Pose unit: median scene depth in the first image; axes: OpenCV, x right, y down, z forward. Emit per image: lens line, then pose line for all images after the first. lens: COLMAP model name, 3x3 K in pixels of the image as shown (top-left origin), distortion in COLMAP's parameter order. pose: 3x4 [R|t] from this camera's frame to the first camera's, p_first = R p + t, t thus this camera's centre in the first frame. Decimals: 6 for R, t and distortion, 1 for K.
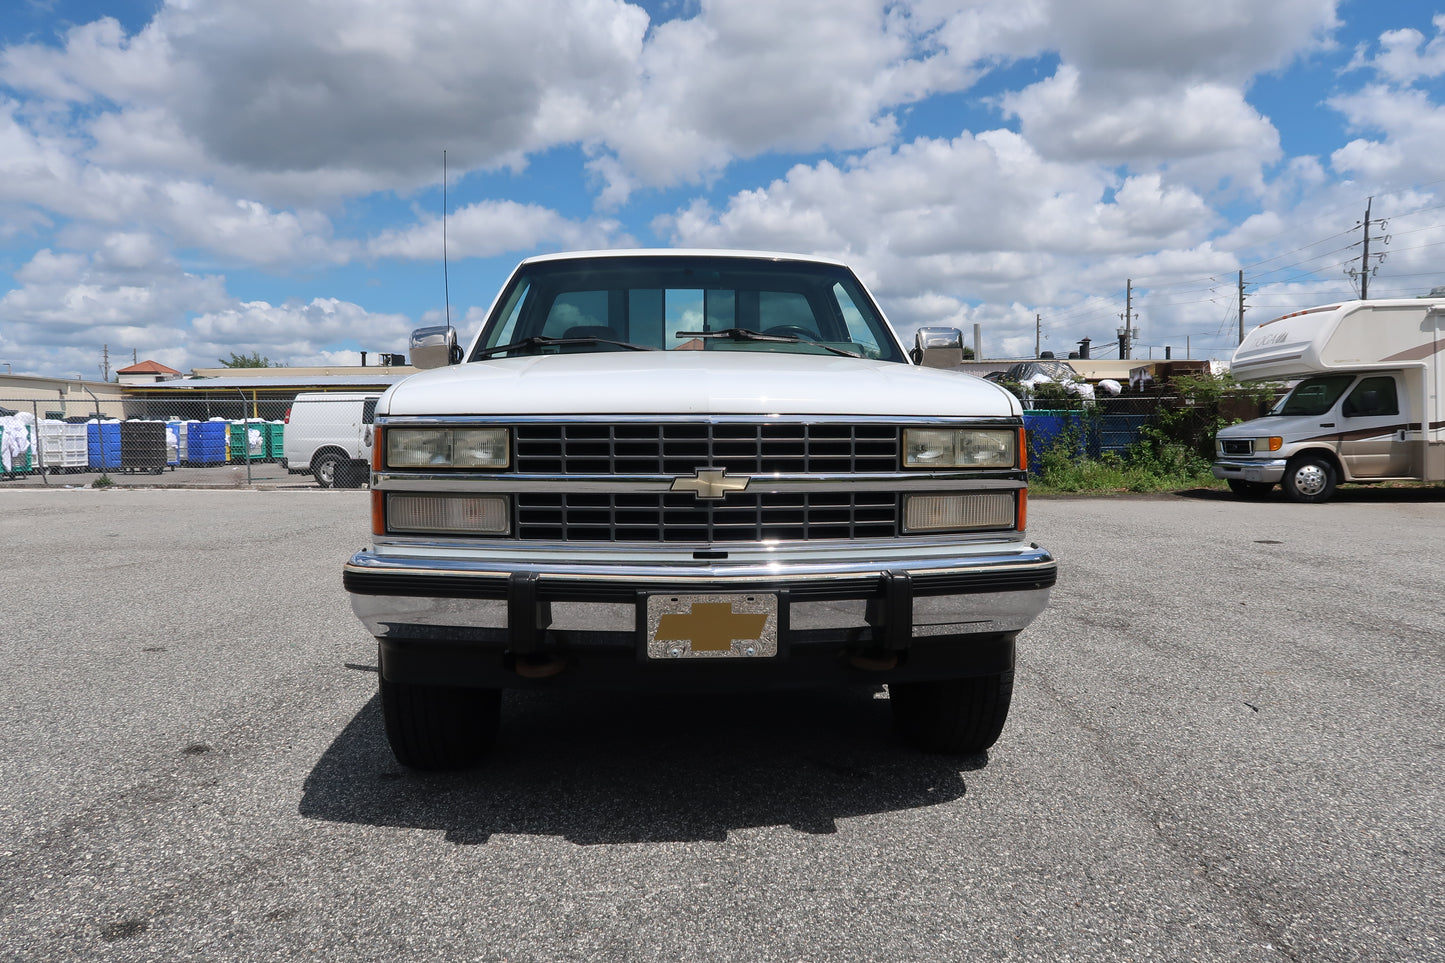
lens RADIAL K [[994.5, 0, 716.4], [0, 994.5, 481.2], [0, 0, 1]] dist [-0.011802, -0.004019]
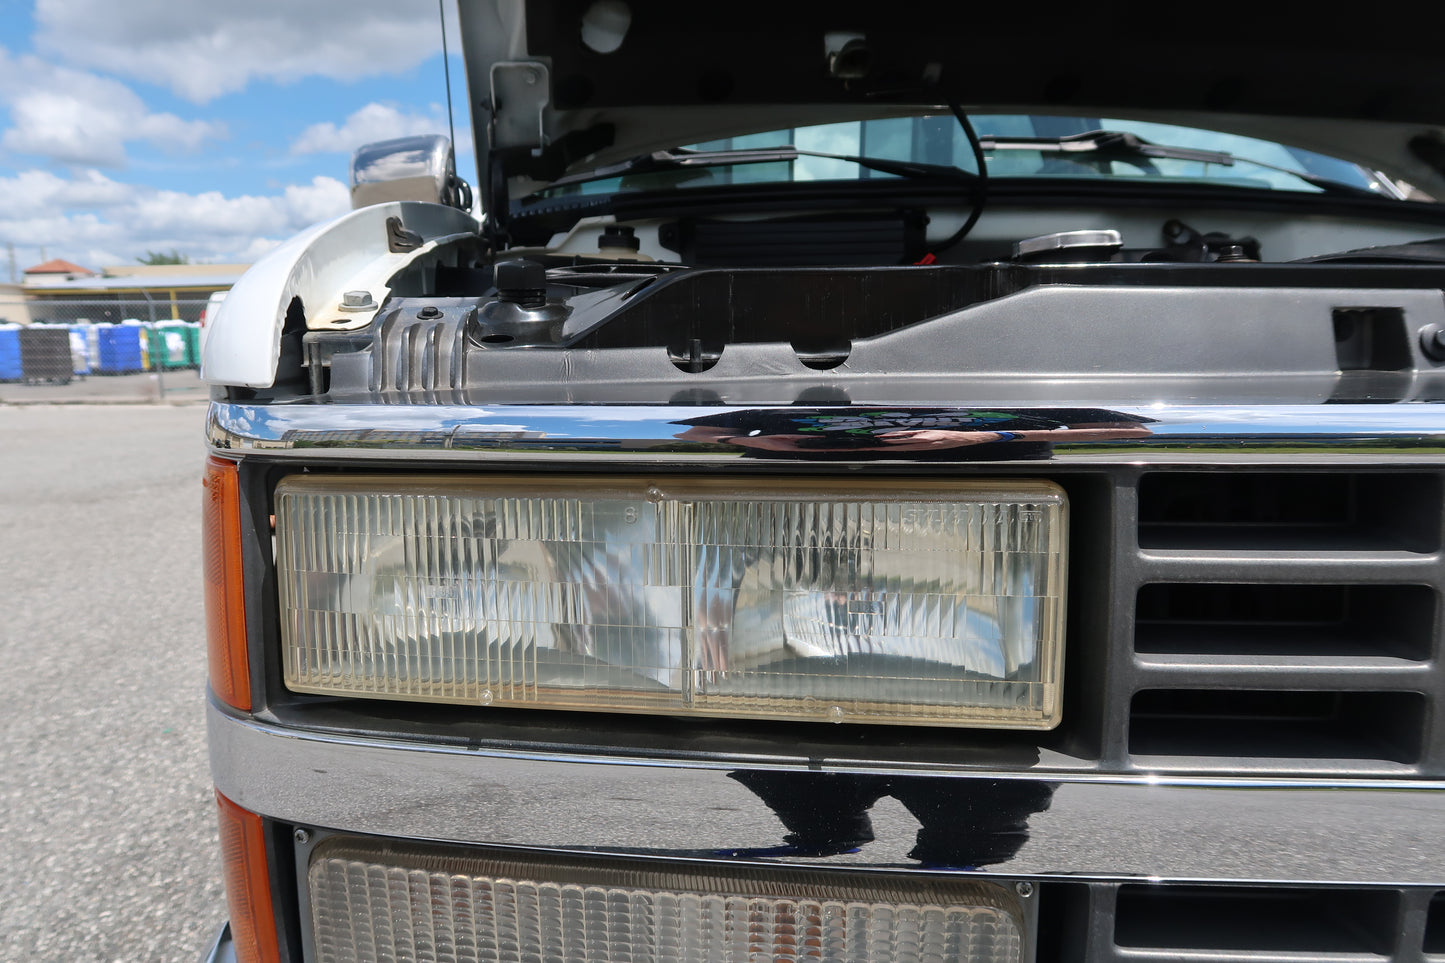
lens RADIAL K [[994.5, 0, 716.4], [0, 994.5, 481.2], [0, 0, 1]] dist [-0.011802, -0.004019]
pose [[0.998425, -0.017371, 0.053351, -0.216079], [0.011838, 0.994681, 0.102321, -0.056179], [-0.054845, -0.101529, 0.993320, 0.673940]]
